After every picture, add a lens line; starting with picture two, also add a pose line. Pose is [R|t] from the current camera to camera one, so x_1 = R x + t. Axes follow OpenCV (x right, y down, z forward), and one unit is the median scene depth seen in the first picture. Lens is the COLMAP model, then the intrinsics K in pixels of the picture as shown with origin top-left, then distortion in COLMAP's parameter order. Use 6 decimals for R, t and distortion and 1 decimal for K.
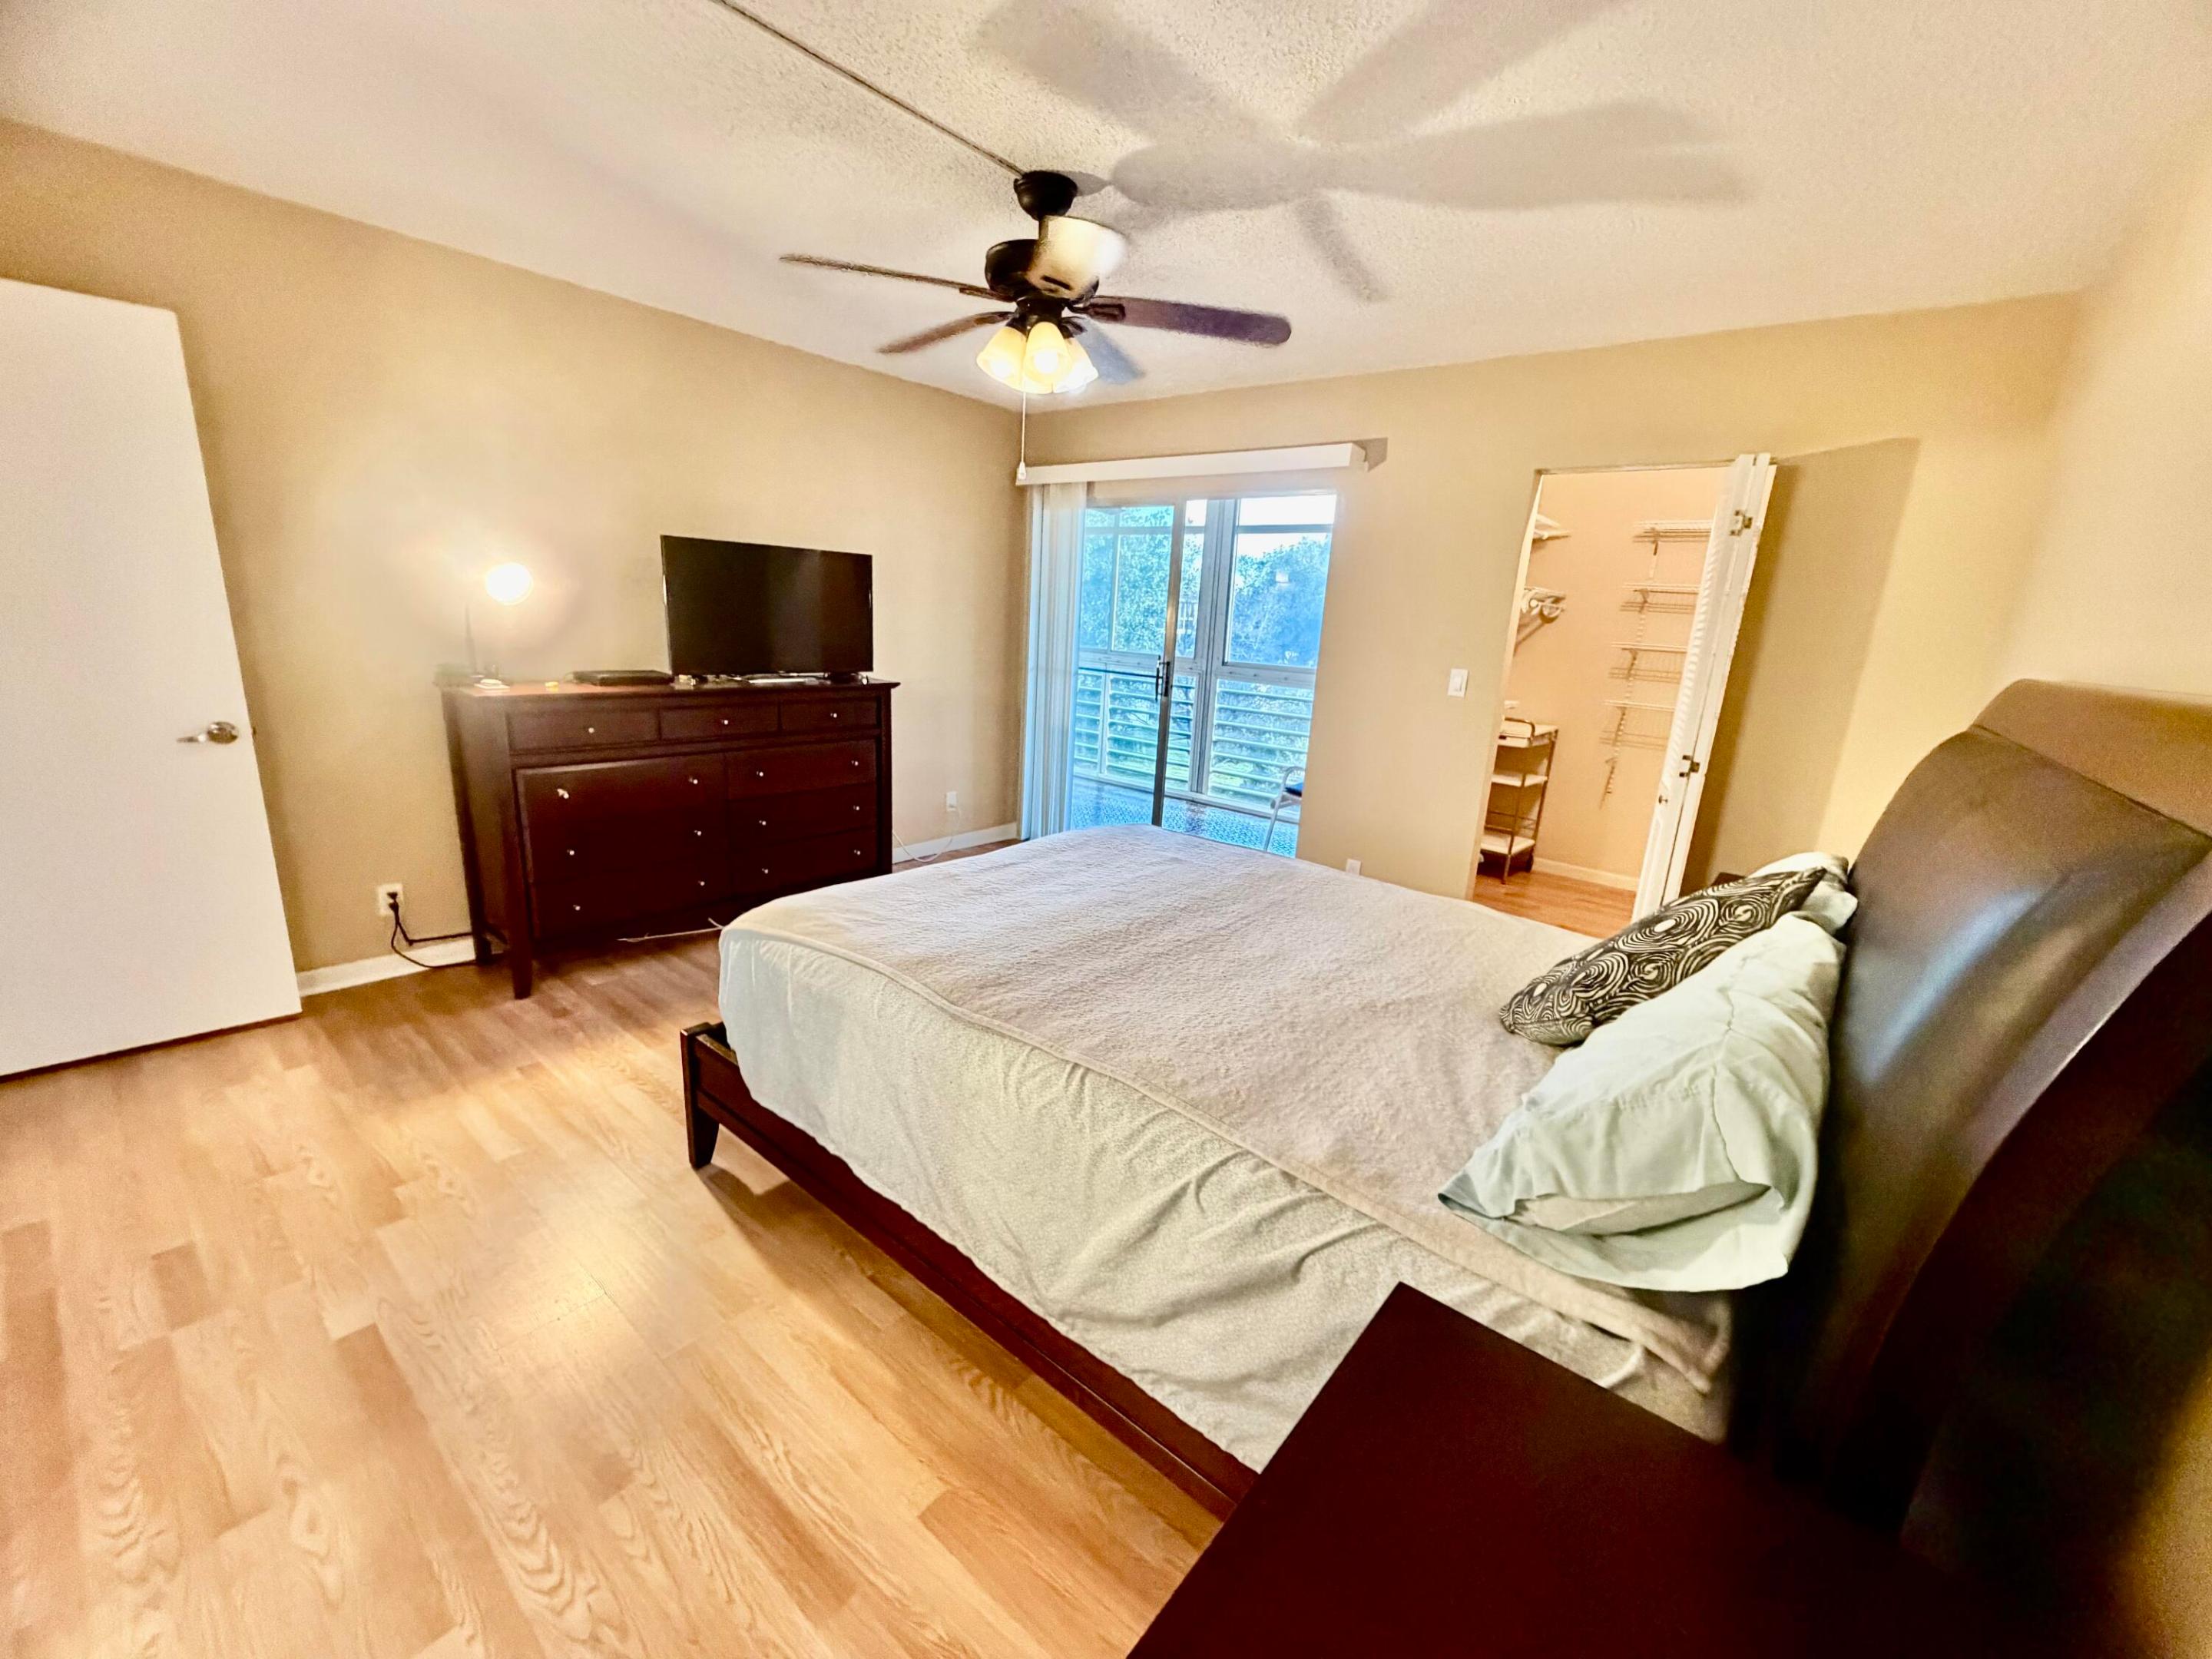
lens RADIAL K [[875.3, 0, 1106.0], [0, 875.3, 829.5], [0, 0, 1]] dist [-0.001535, 0.000320]
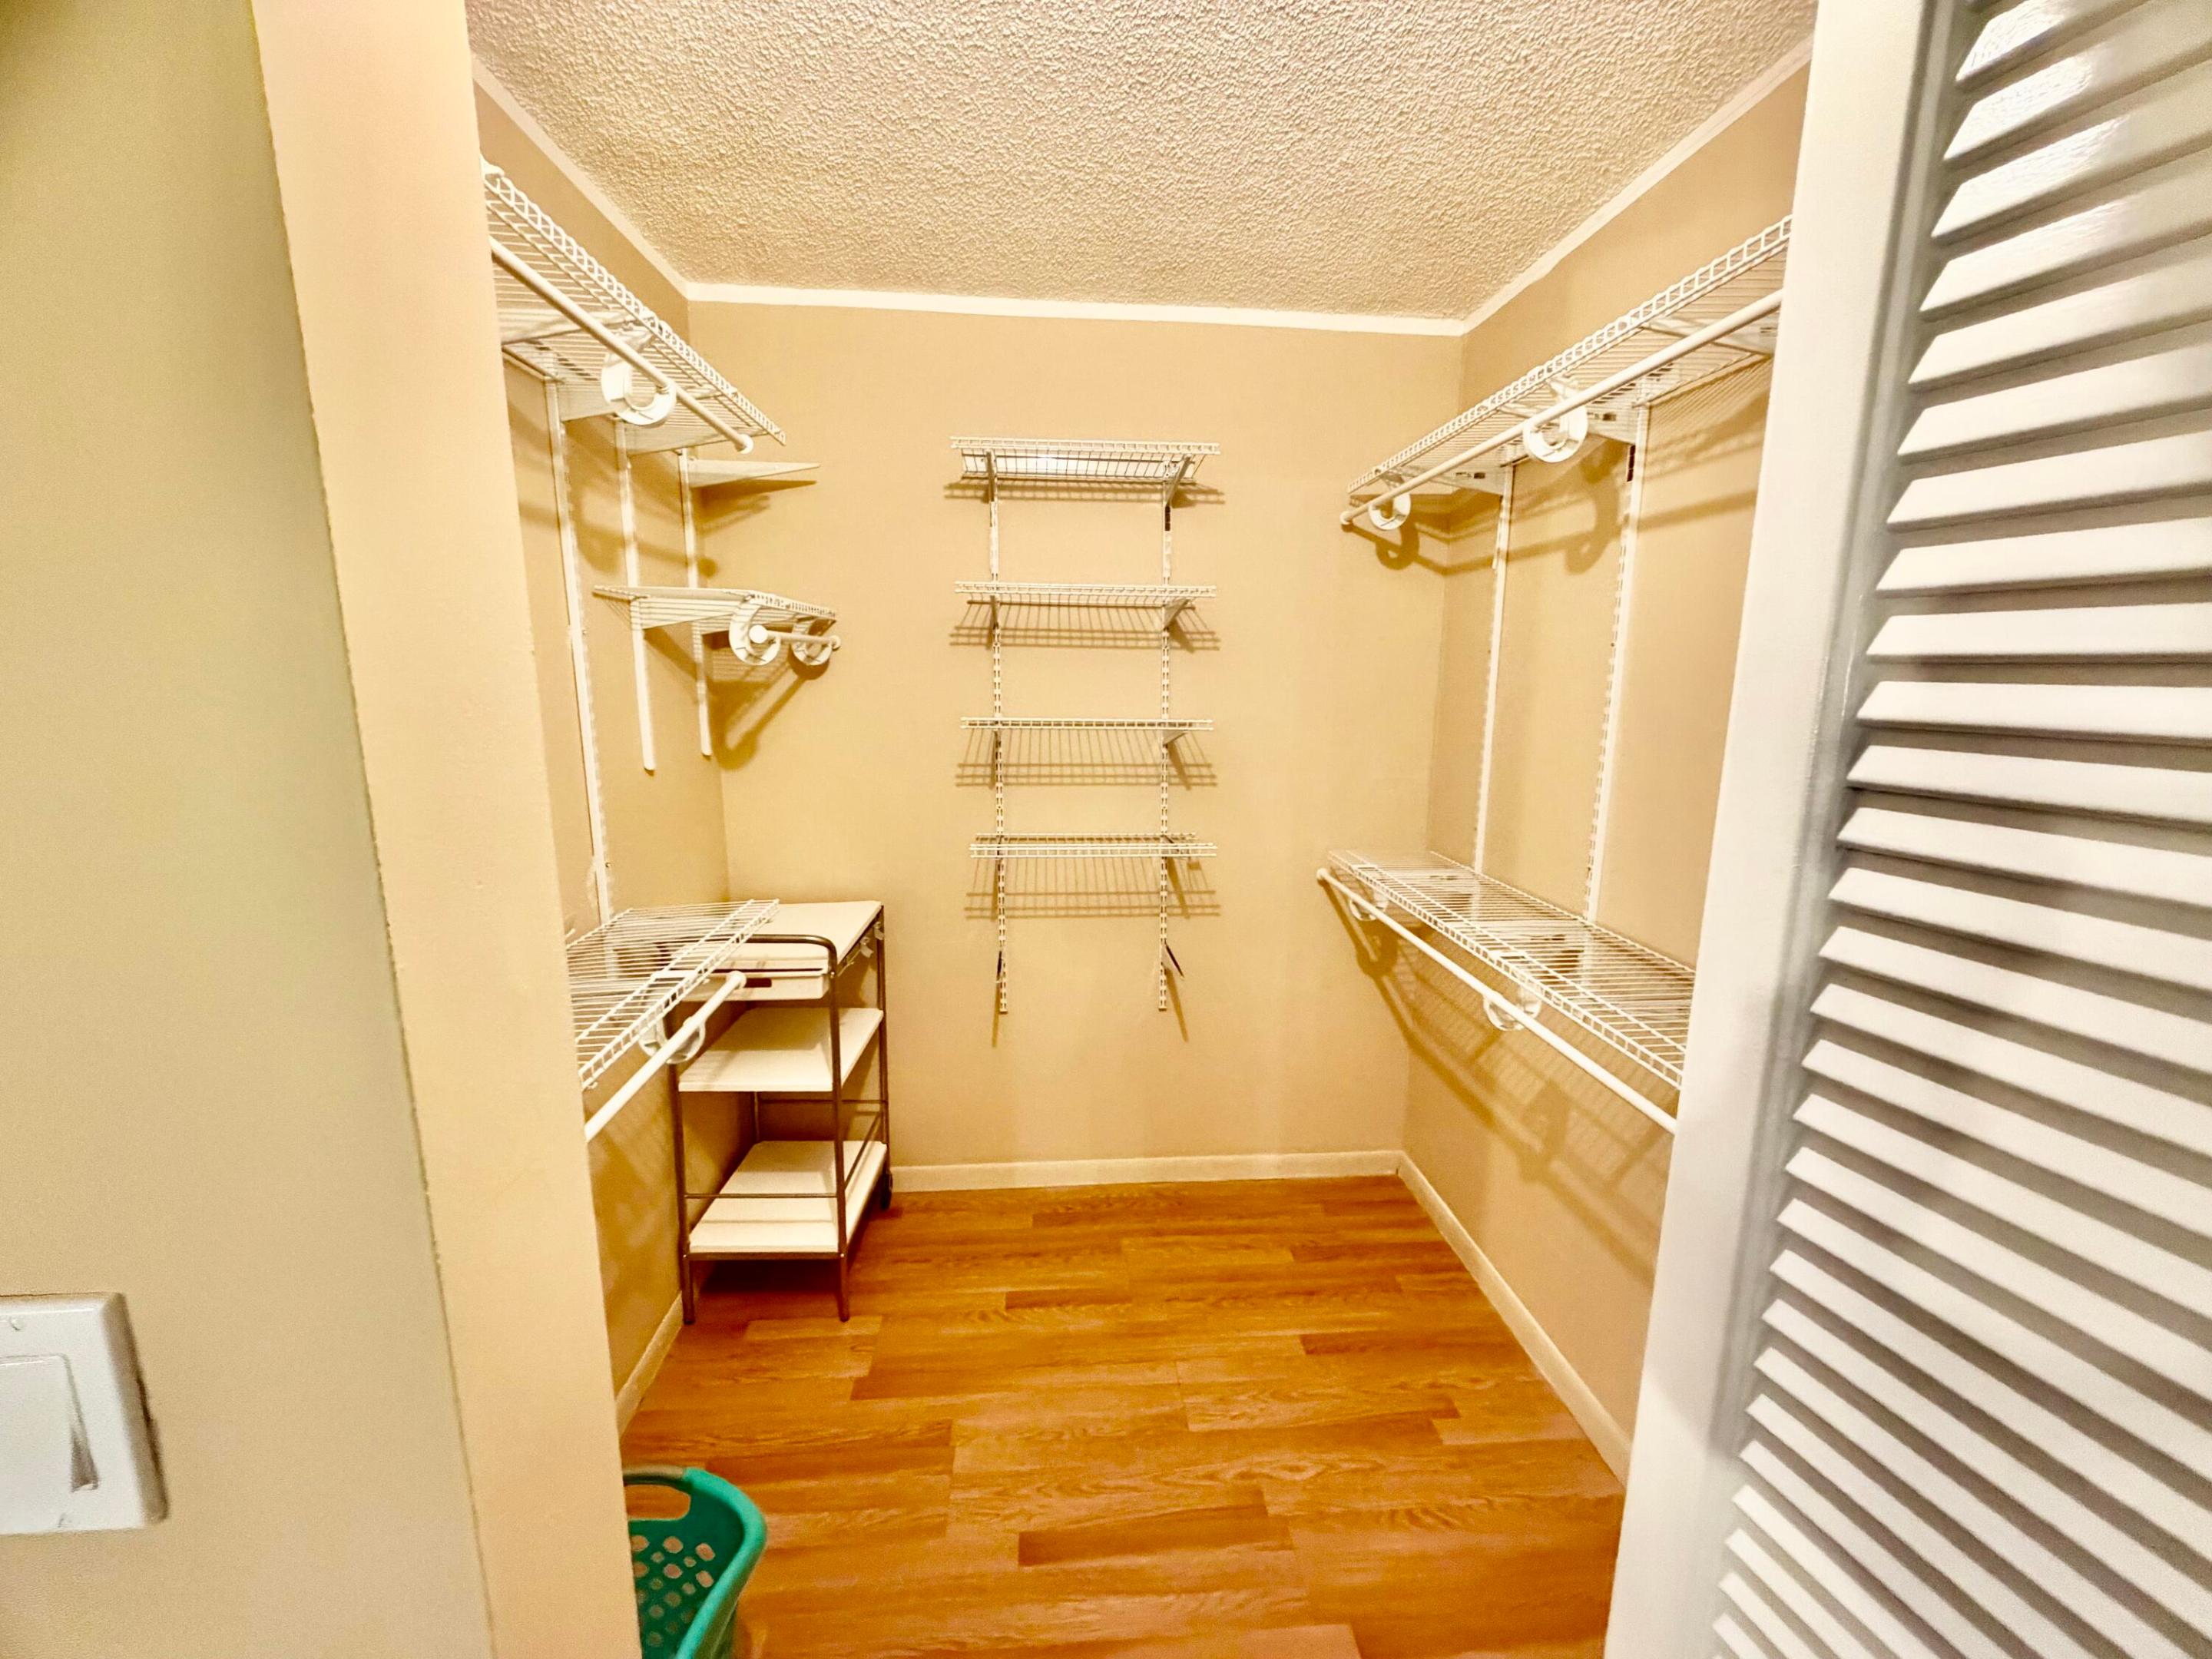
lens RADIAL K [[875.3, 0, 1106.0], [0, 875.3, 829.5], [0, 0, 1]] dist [-0.001535, 0.000320]
pose [[0.717912, -0.175765, 0.673579, 0.697454], [0.202947, 0.978413, 0.039003, -0.343425], [-0.665894, 0.108700, 0.738085, 1.349621]]
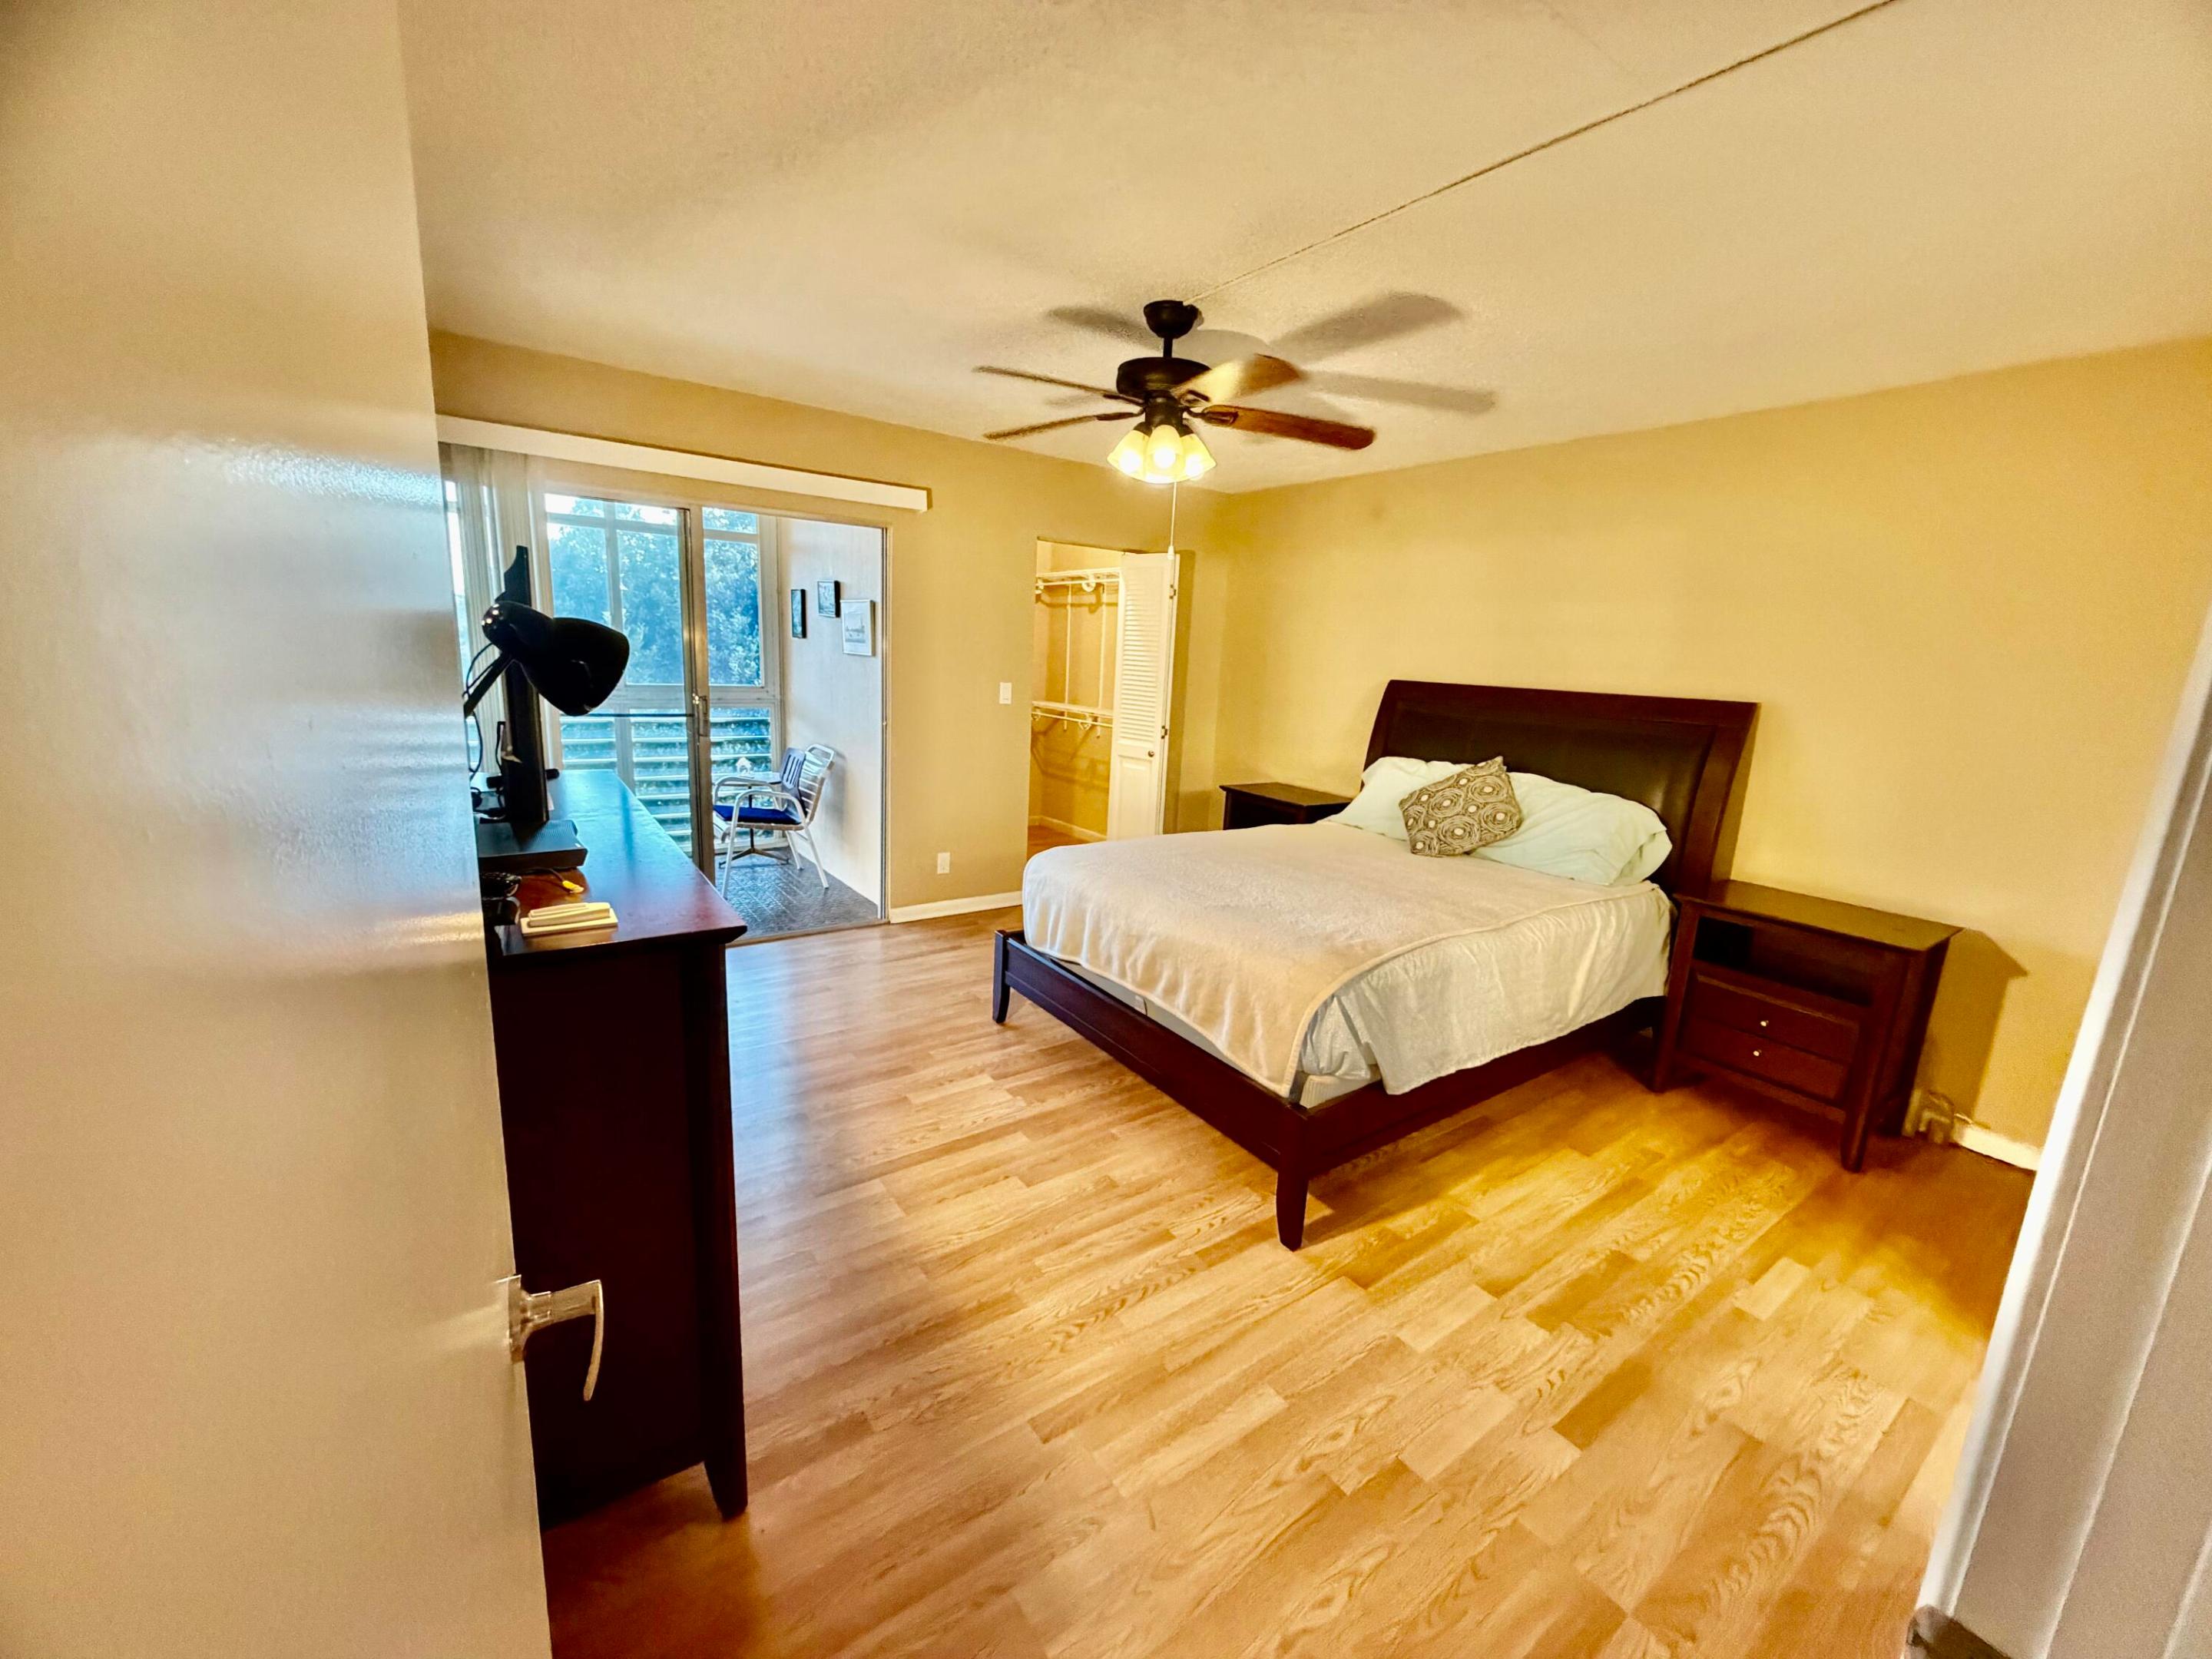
lens RADIAL K [[875.3, 0, 1106.0], [0, 875.3, 829.5], [0, 0, 1]] dist [-0.001535, 0.000320]
pose [[0.268814, -0.236831, 0.933622, -1.294063], [0.202846, 0.961481, 0.185493, -0.297843], [-0.941591, 0.139519, 0.306499, 0.789971]]
